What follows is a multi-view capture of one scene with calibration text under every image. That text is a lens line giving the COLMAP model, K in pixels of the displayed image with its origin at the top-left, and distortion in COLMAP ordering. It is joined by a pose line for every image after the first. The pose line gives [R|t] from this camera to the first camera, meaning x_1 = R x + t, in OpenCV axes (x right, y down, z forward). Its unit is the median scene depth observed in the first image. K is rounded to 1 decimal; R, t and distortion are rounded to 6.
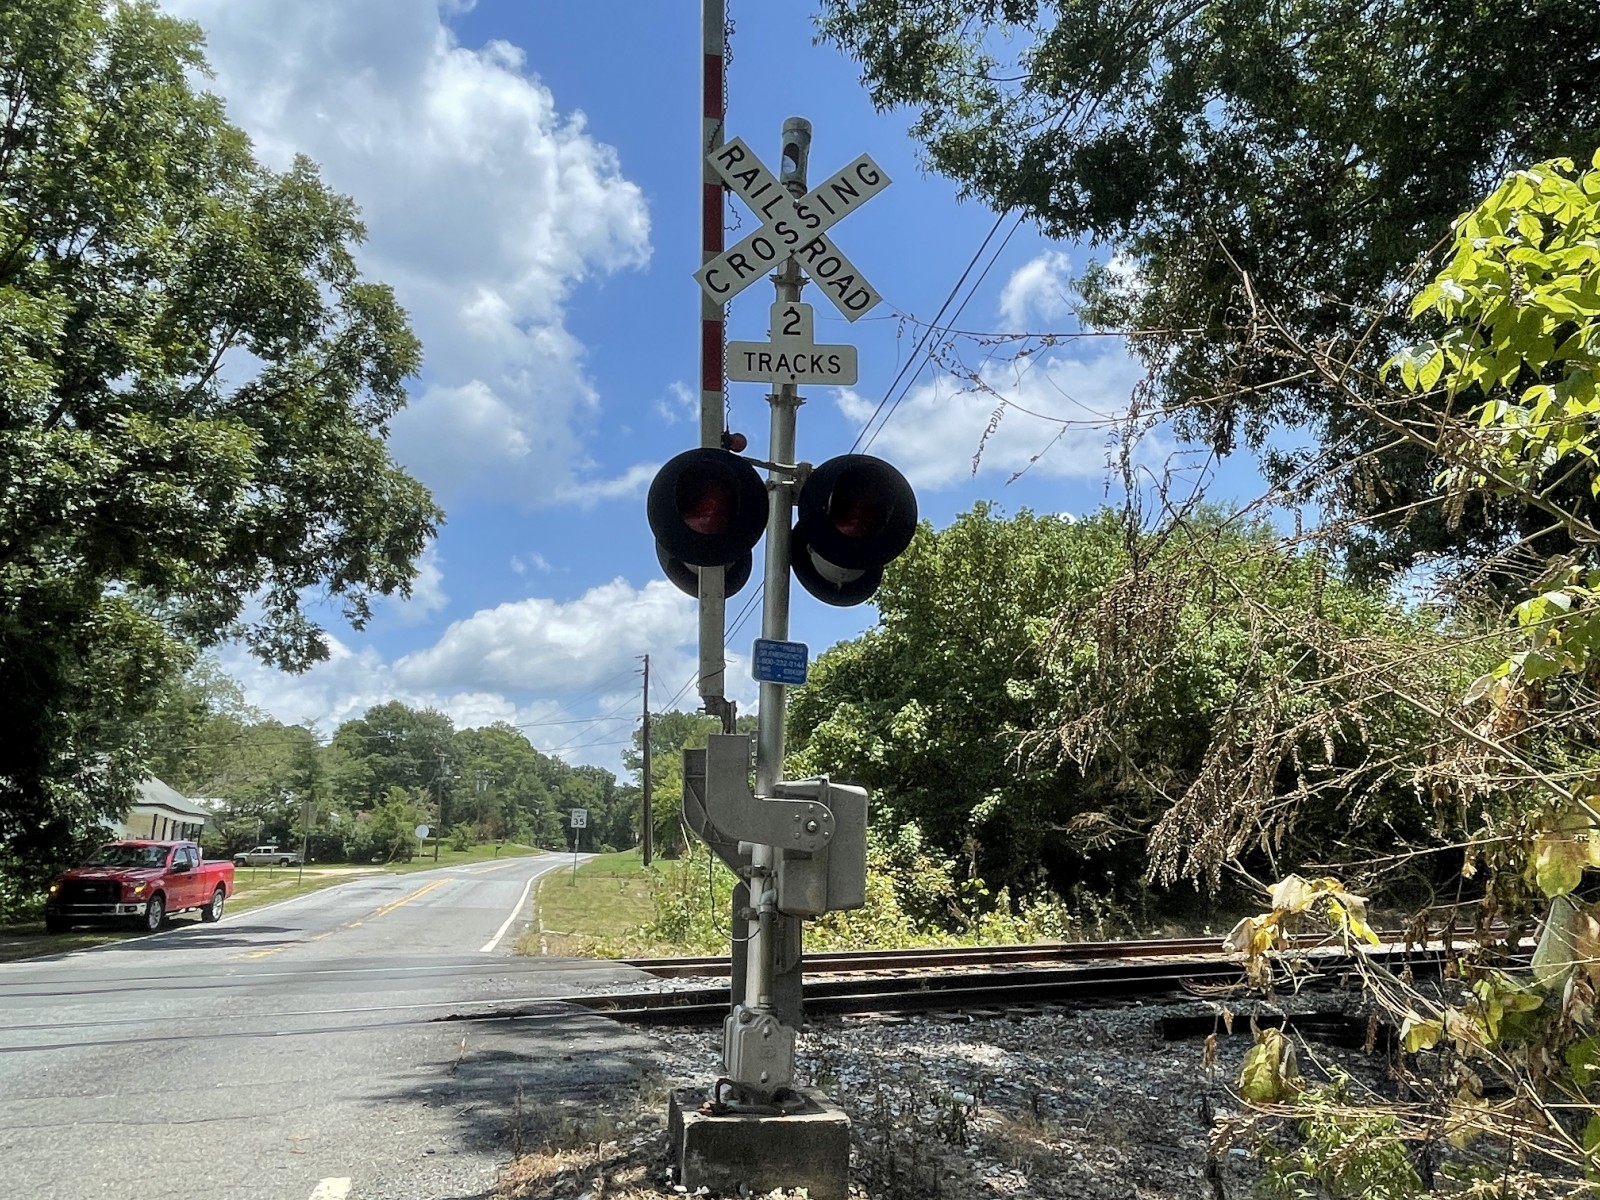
lens RADIAL K [[1168.3, 0, 813.1], [0, 1168.3, 591.7], [0, 0, 1]] dist [0.000077, -0.001107]
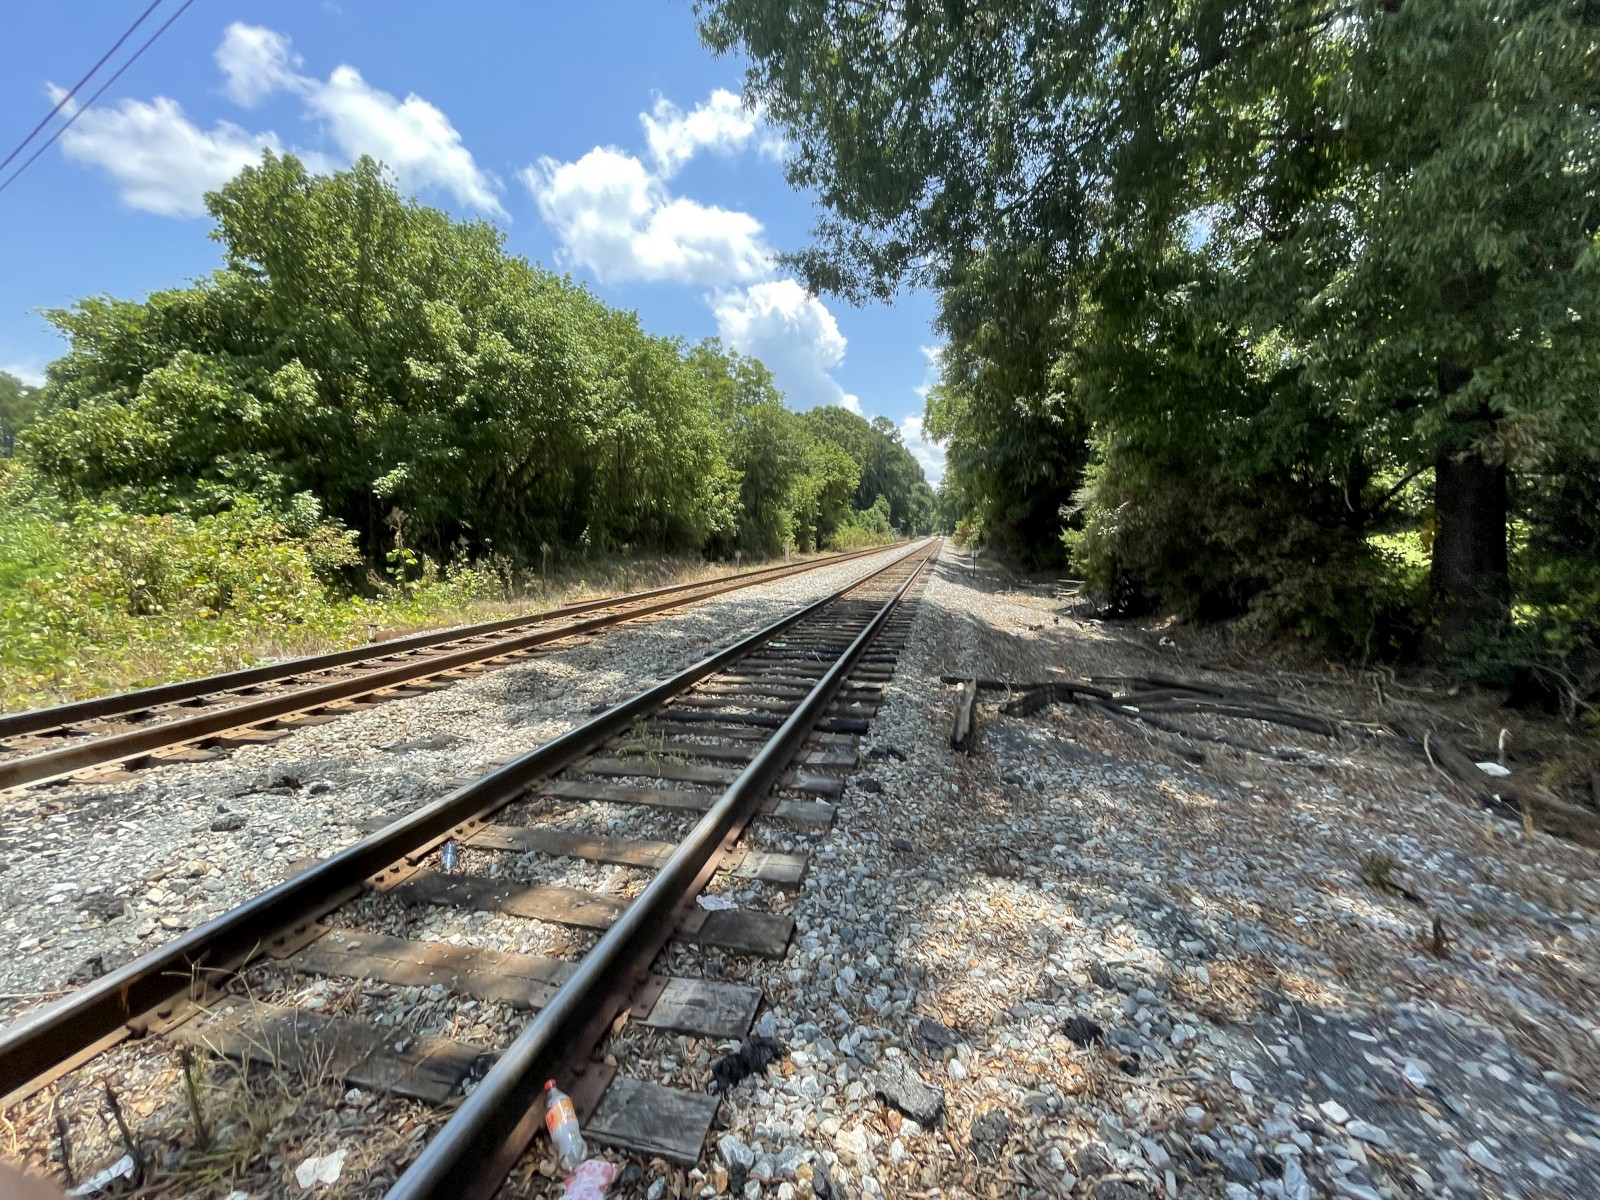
lens RADIAL K [[644.9, 0, 790.6], [0, 644.9, 610.4], [0, 0, 1]] dist [-0.002907, -0.000431]
pose [[0.664491, -0.086085, 0.742322, -0.051880], [-0.180305, 0.945527, 0.271051, 0.073337], [-0.725219, -0.313955, 0.612772, 0.348564]]
